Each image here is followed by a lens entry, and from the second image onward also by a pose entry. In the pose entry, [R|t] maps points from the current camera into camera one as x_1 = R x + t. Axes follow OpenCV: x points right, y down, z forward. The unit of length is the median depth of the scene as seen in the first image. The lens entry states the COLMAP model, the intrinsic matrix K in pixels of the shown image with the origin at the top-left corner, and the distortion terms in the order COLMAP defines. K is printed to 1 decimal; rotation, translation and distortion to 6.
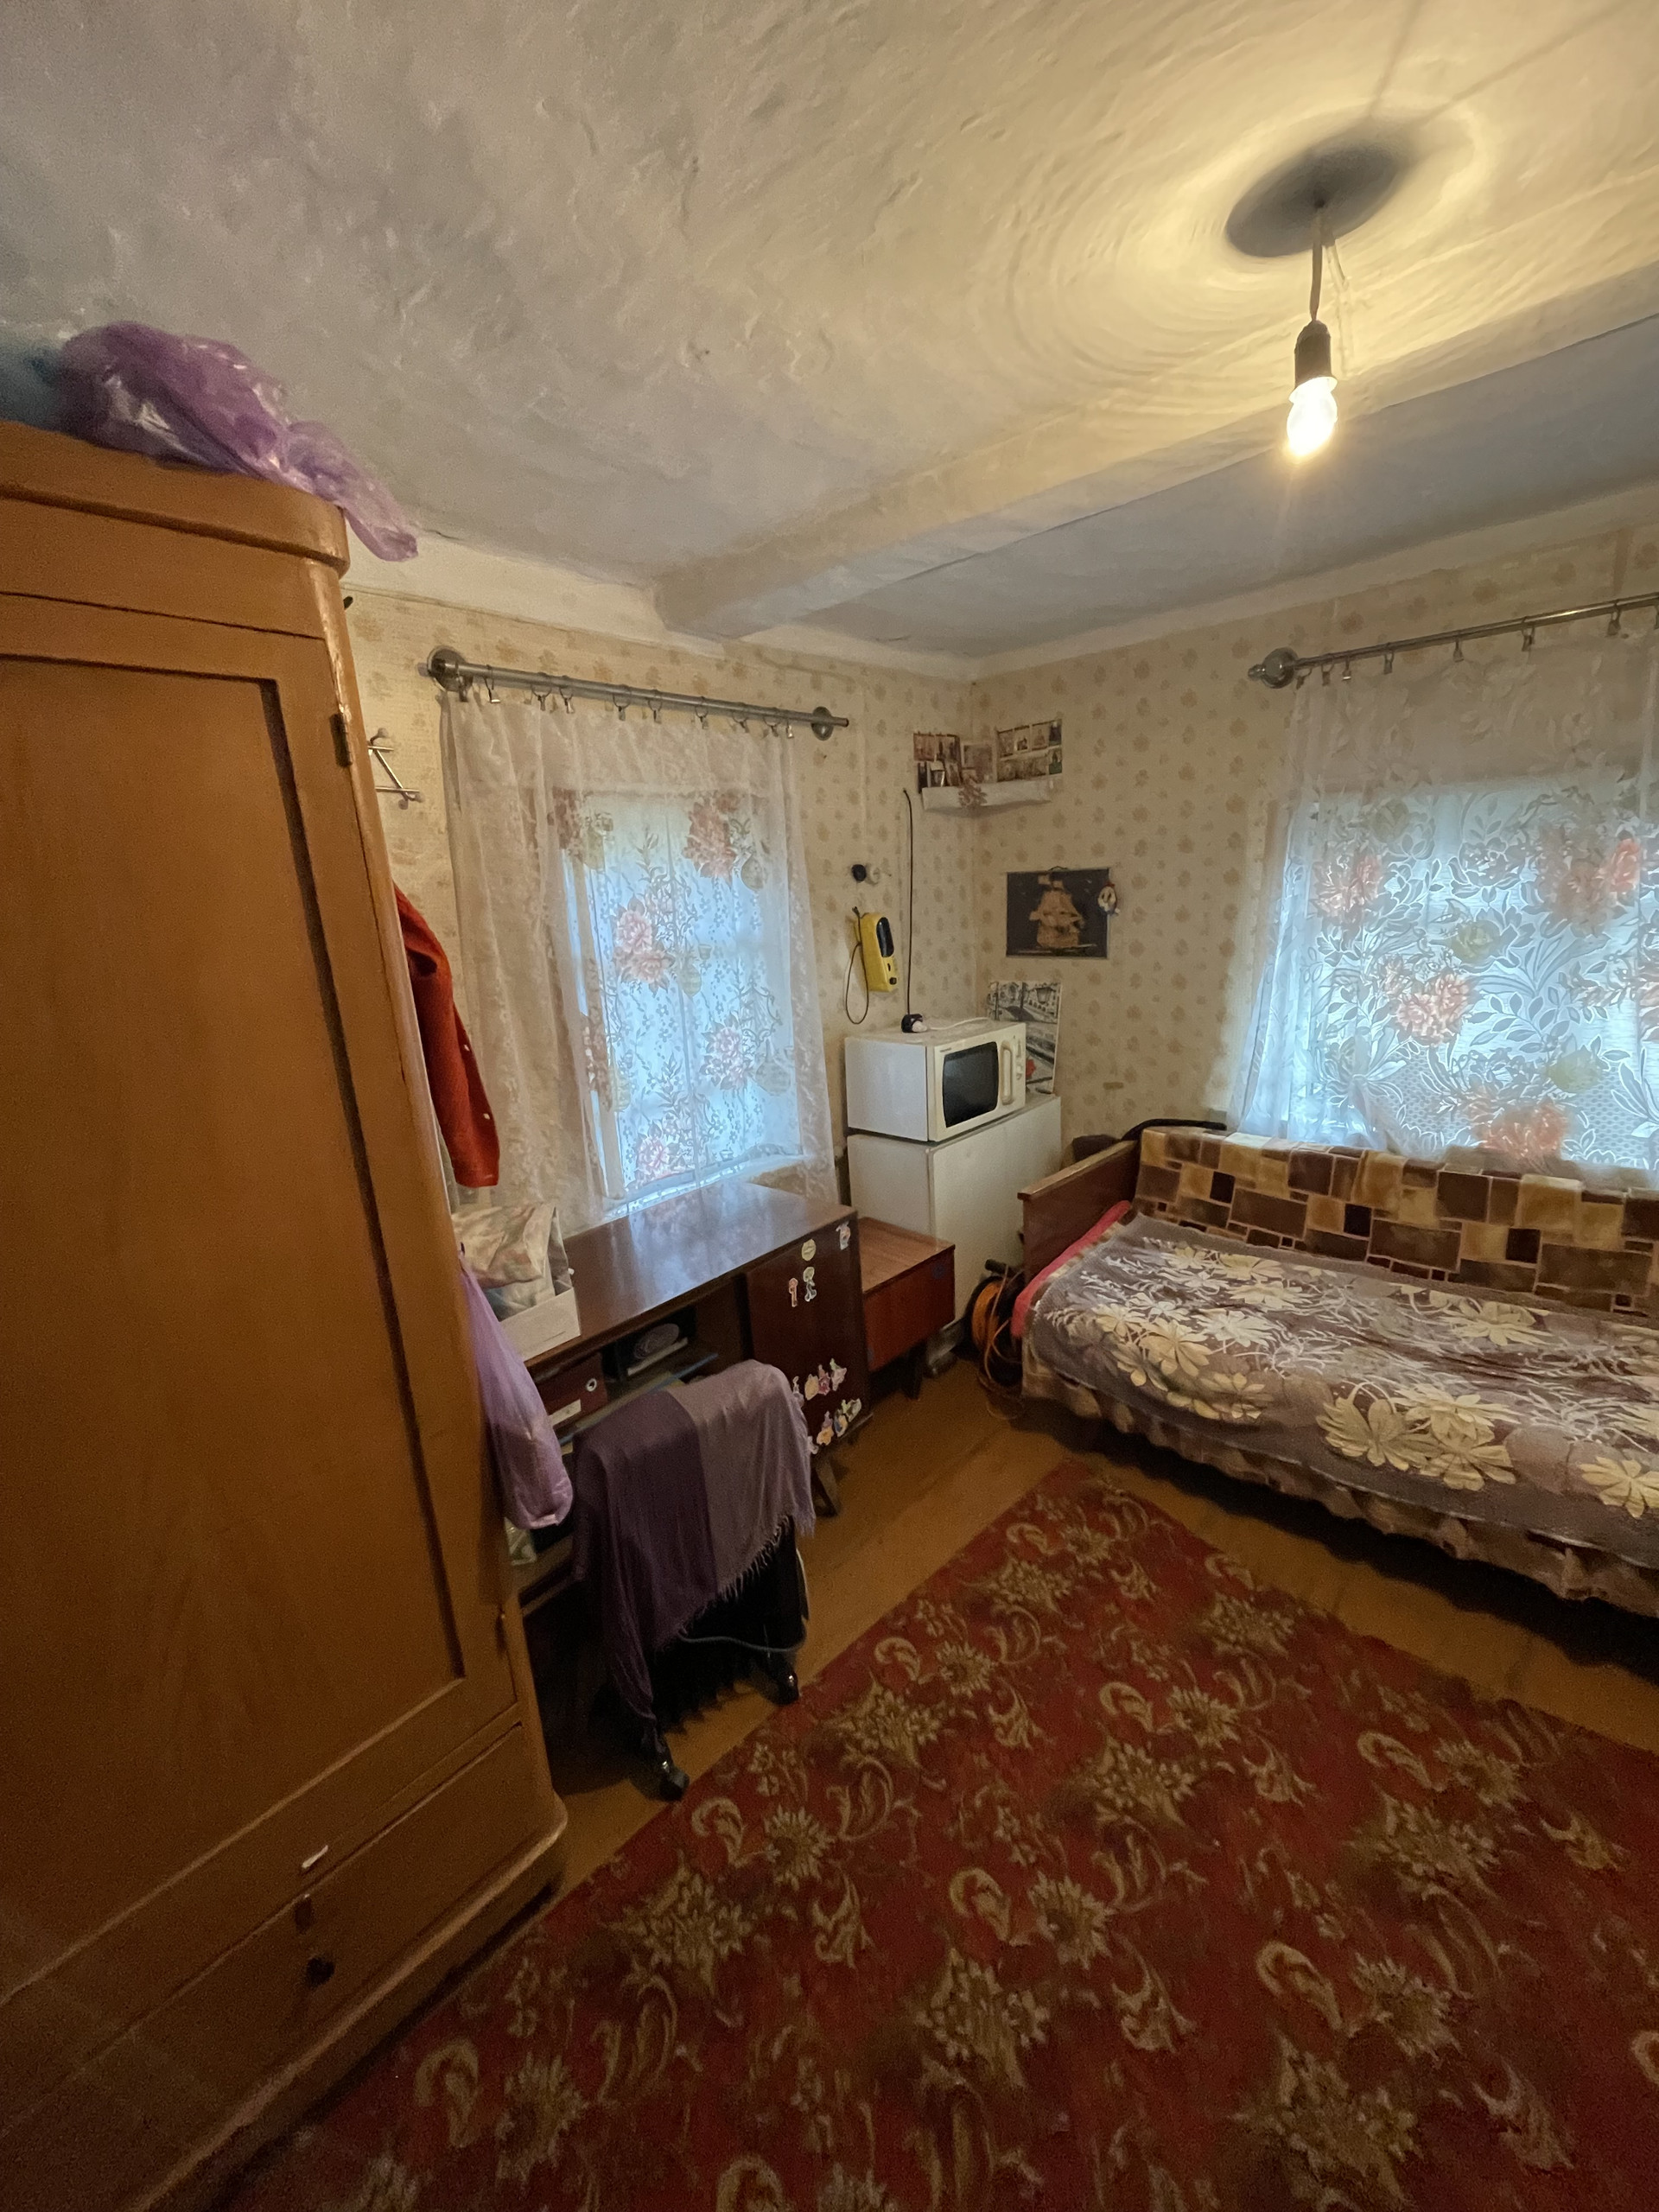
lens RADIAL K [[891.4, 0, 836.3], [0, 891.4, 1096.5], [0, 0, 1]] dist [-0.003164, -0.000214]
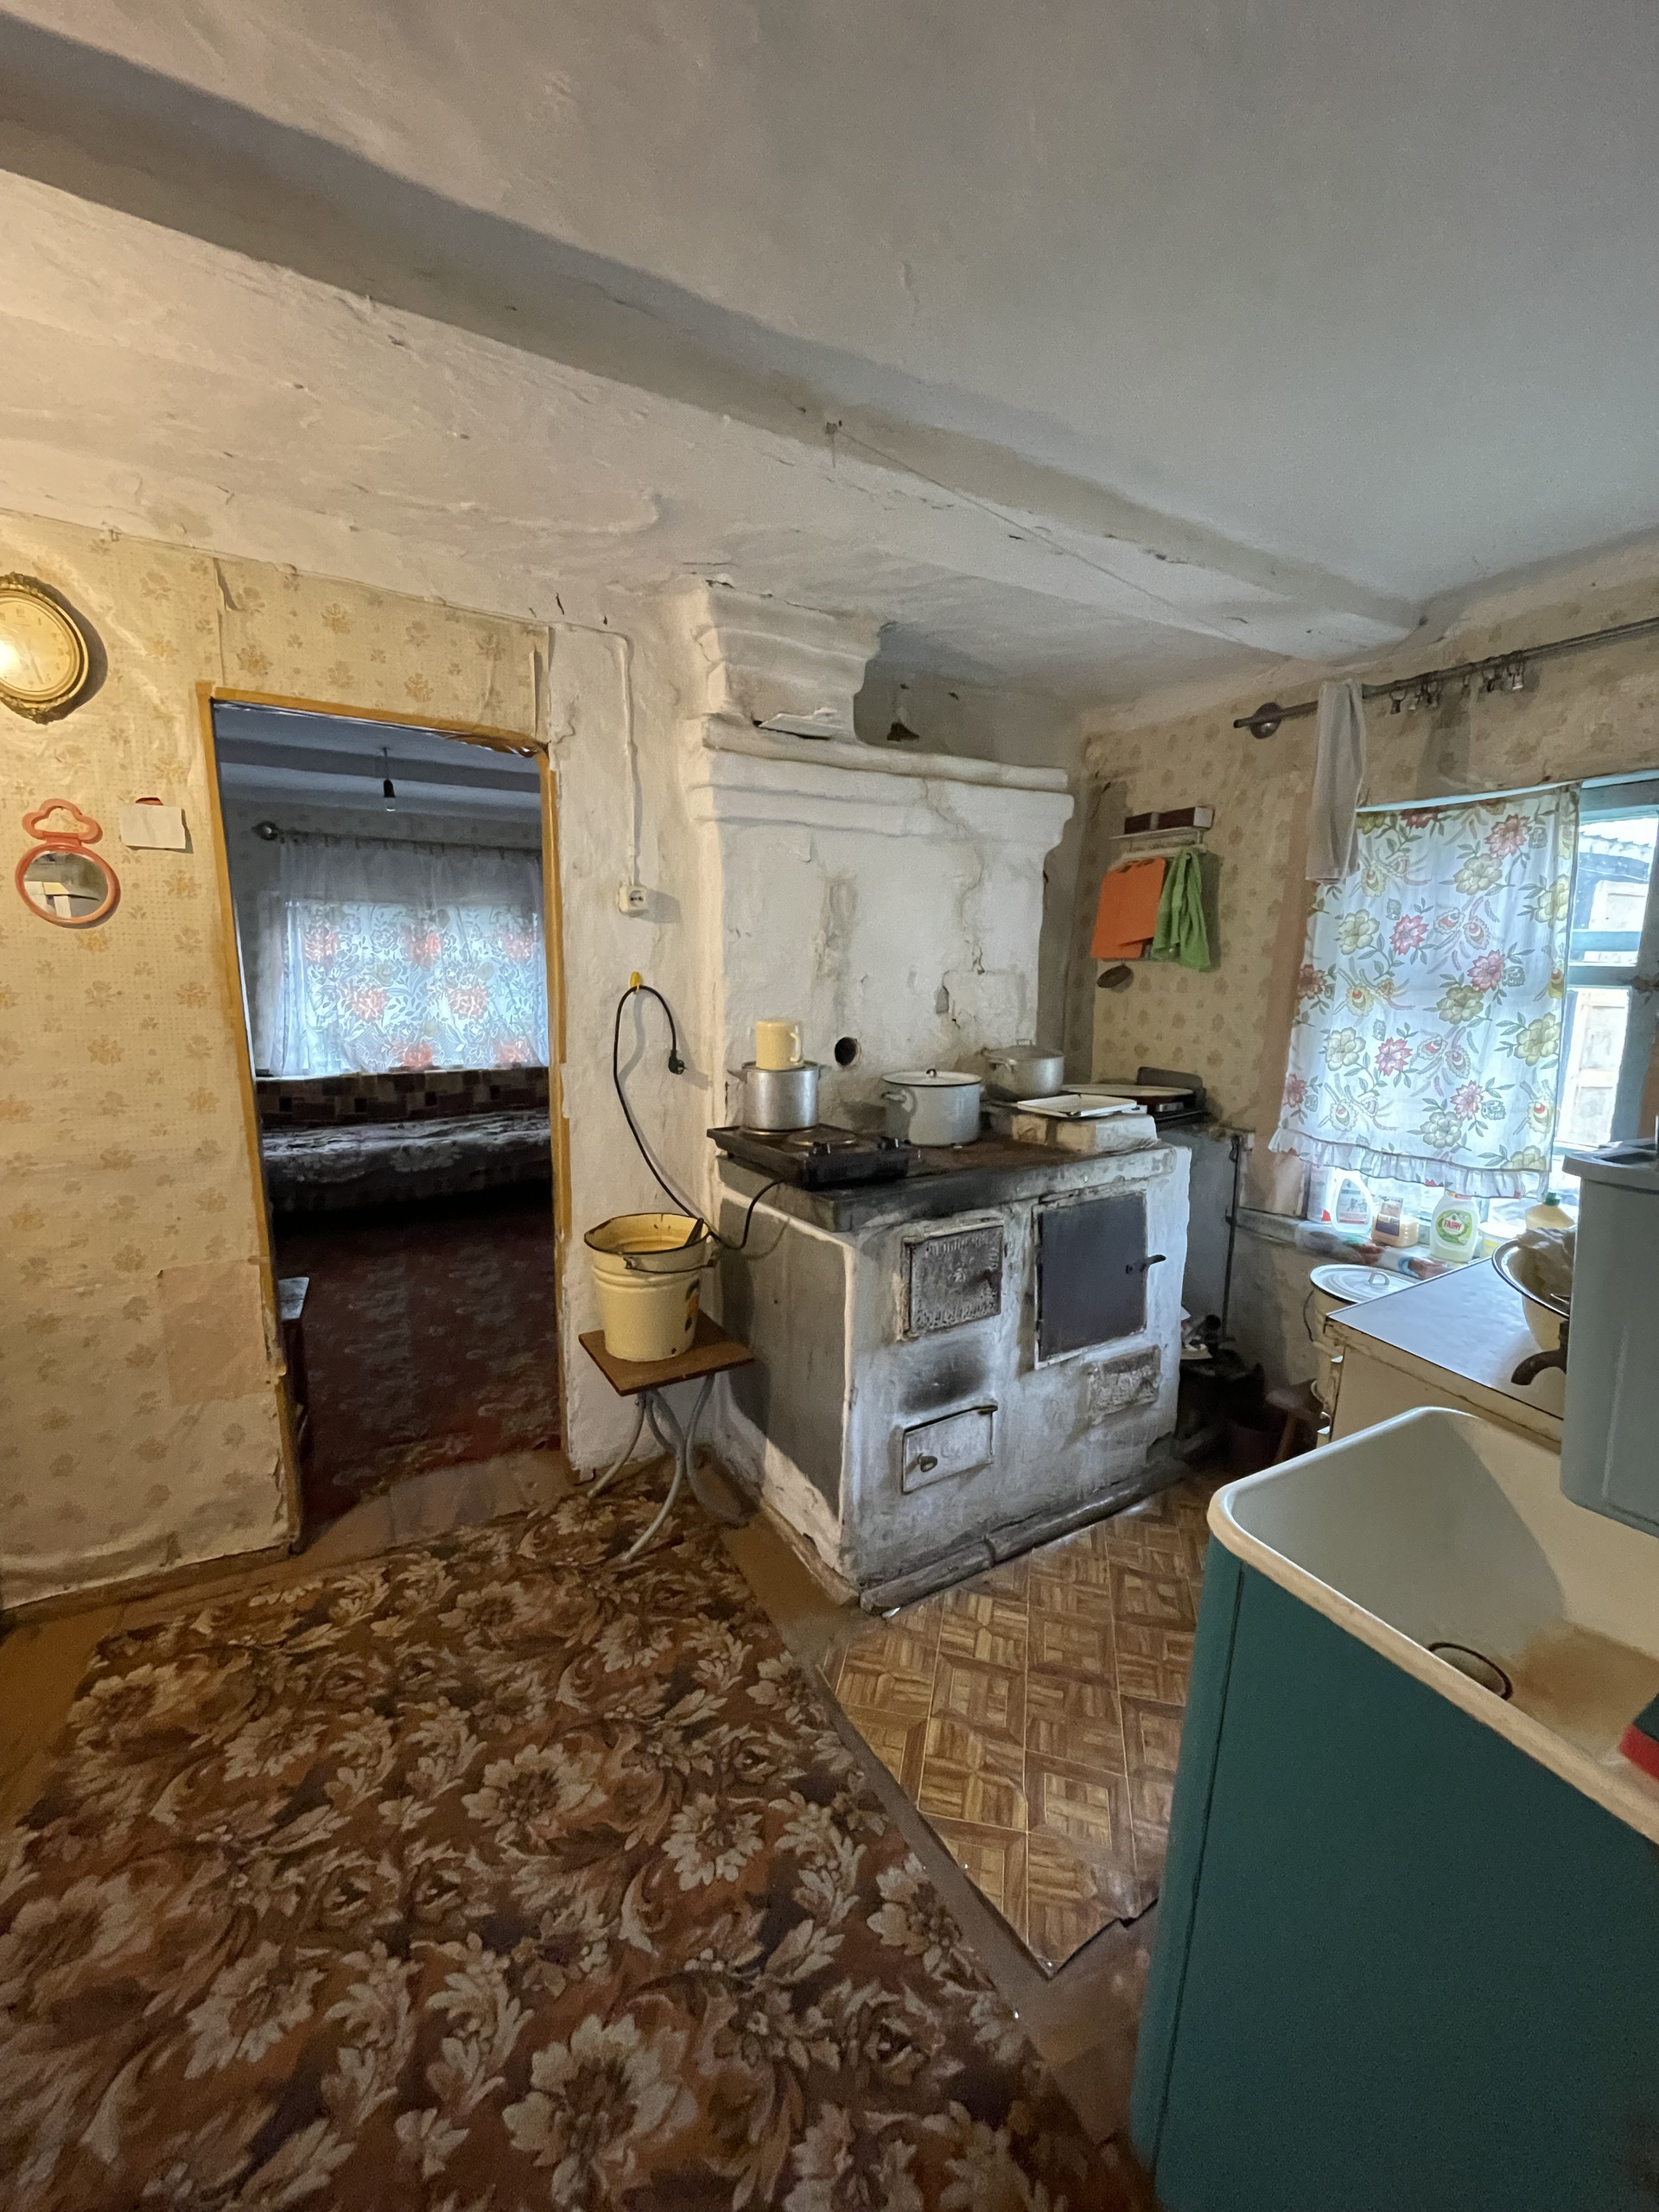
lens RADIAL K [[891.4, 0, 836.3], [0, 891.4, 1096.5], [0, 0, 1]] dist [-0.003164, -0.000214]
pose [[0.316728, -0.081453, 0.945013, -1.159554], [0.180476, 0.983280, 0.024263, 0.306884], [-0.931189, 0.162867, 0.326132, -0.803870]]
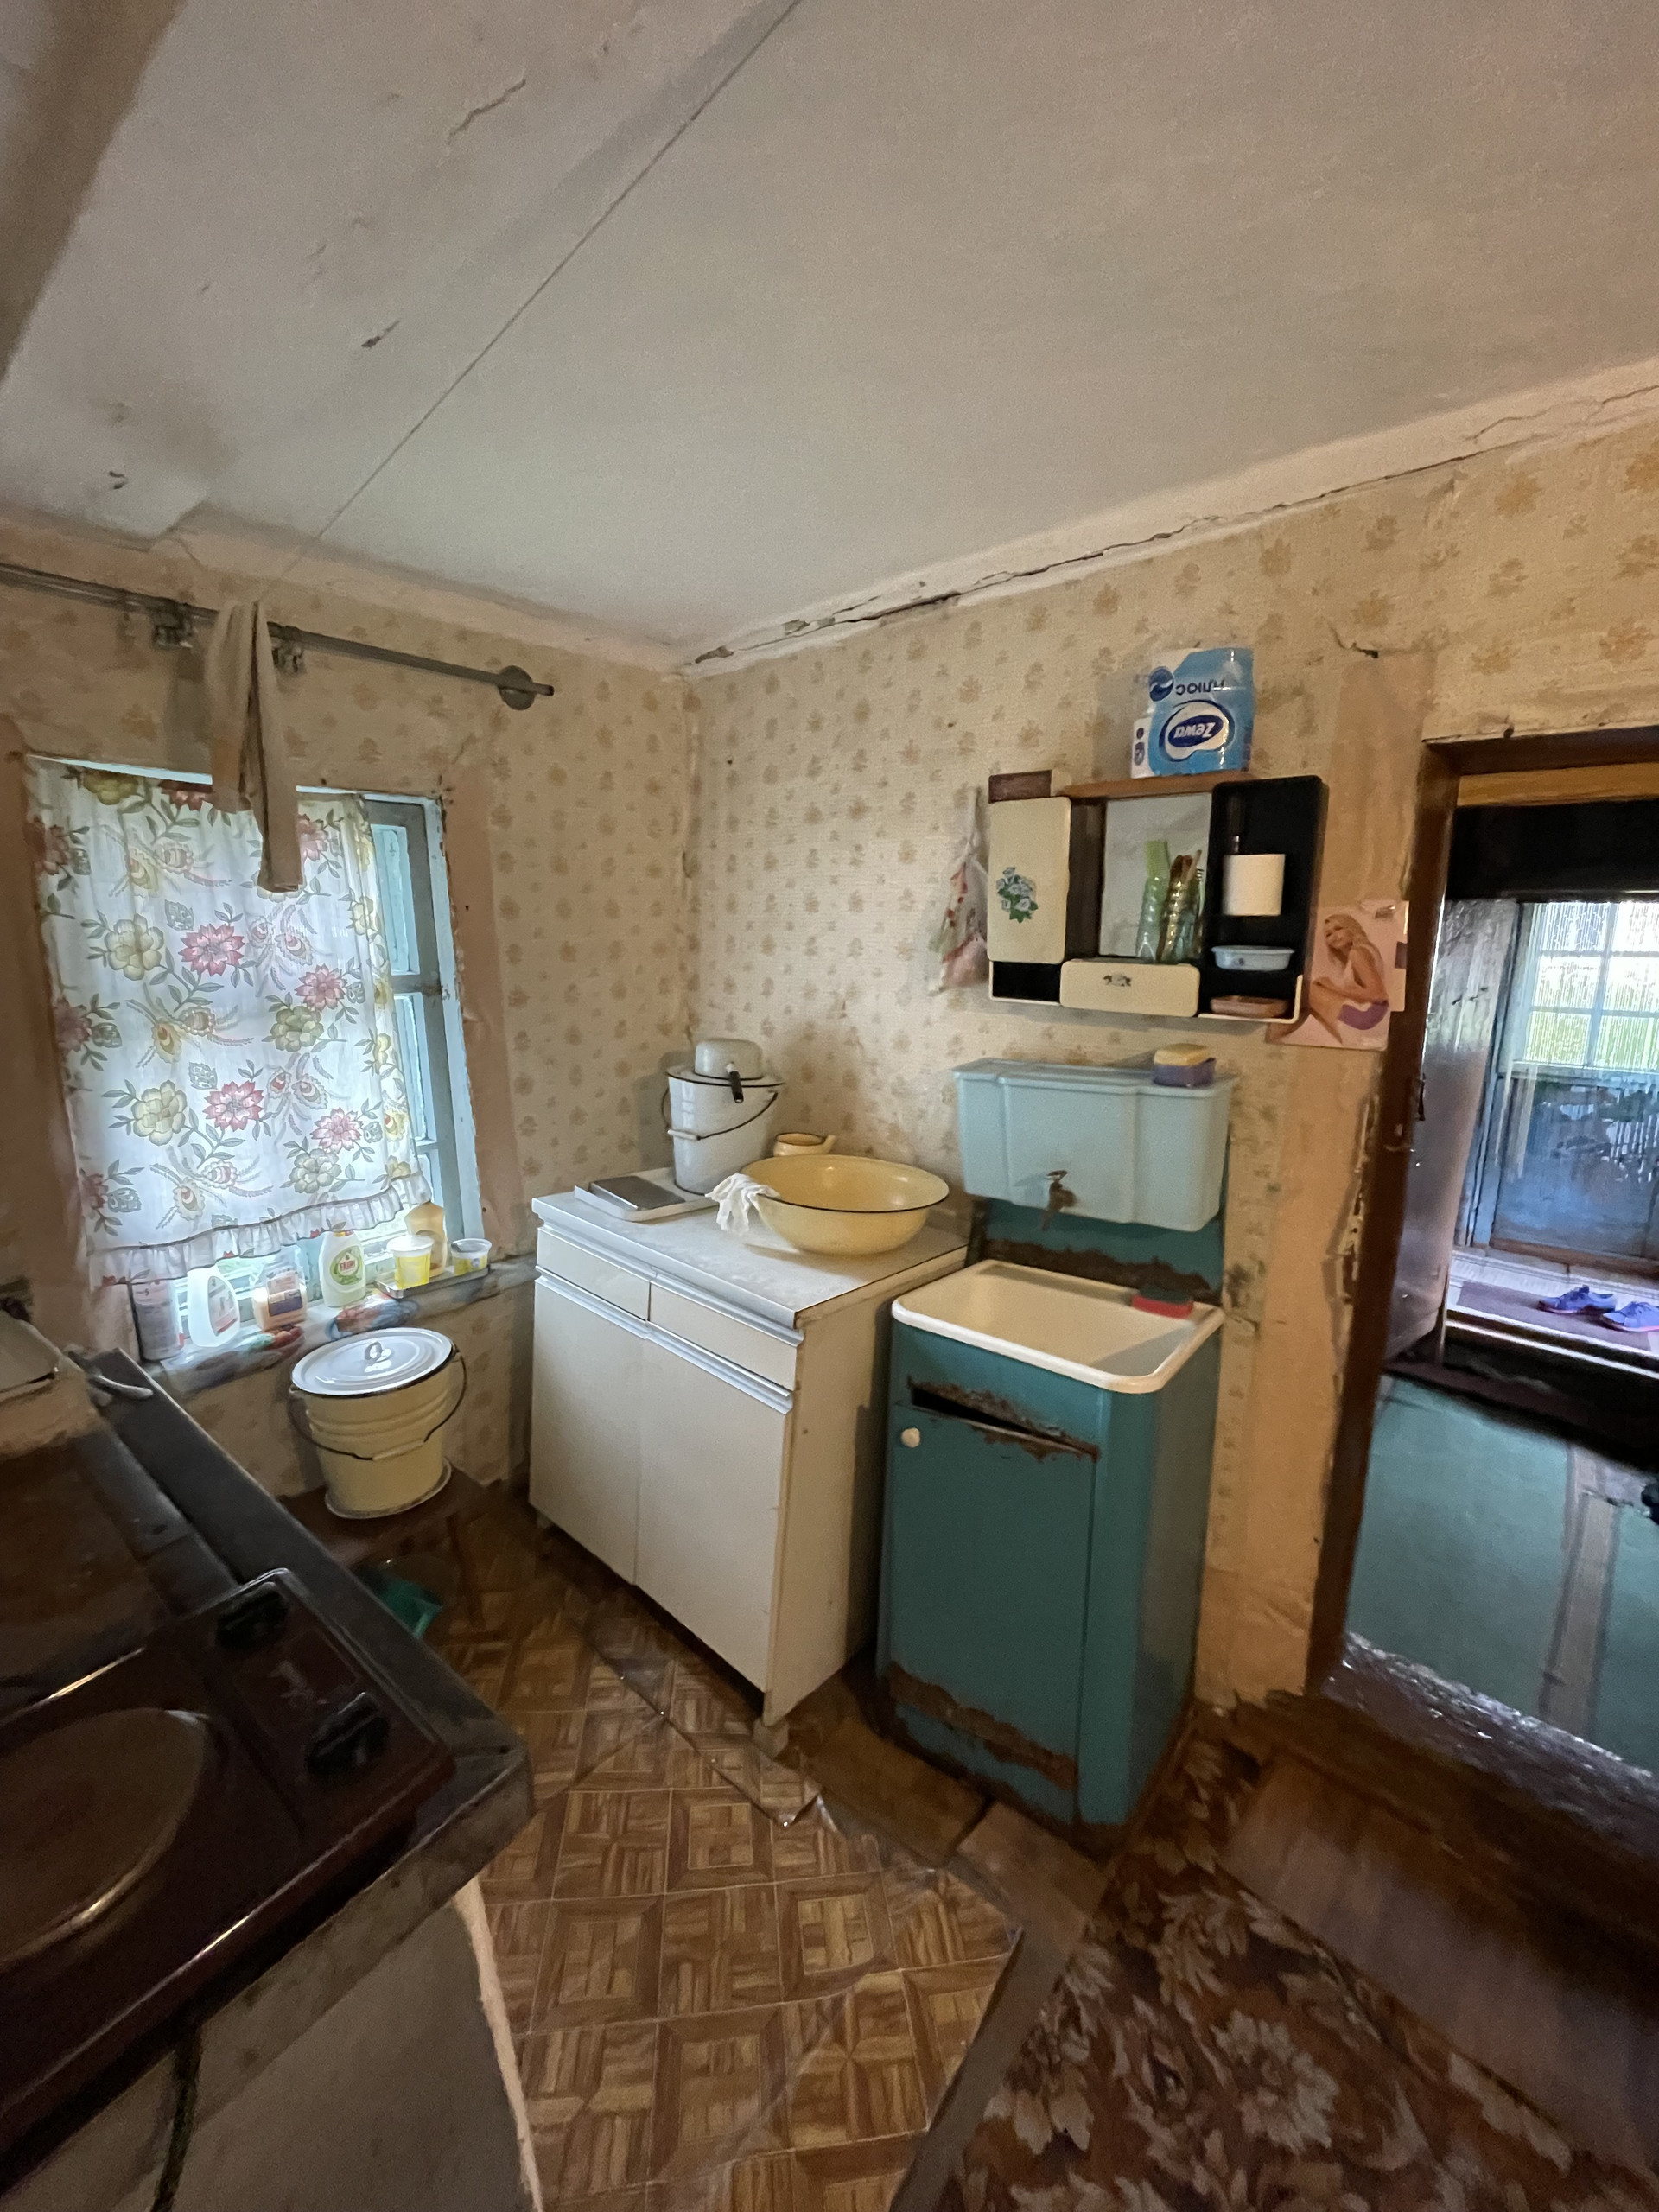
lens RADIAL K [[891.8, 0, 837.9], [0, 891.8, 1096.7], [0, 0, 1]] dist [-0.004123, 0.000375]
pose [[-0.997935, 0.060007, -0.022900, -0.494704], [0.045112, 0.908647, 0.415121, 0.082611], [0.045719, 0.413231, -0.909478, -0.313027]]
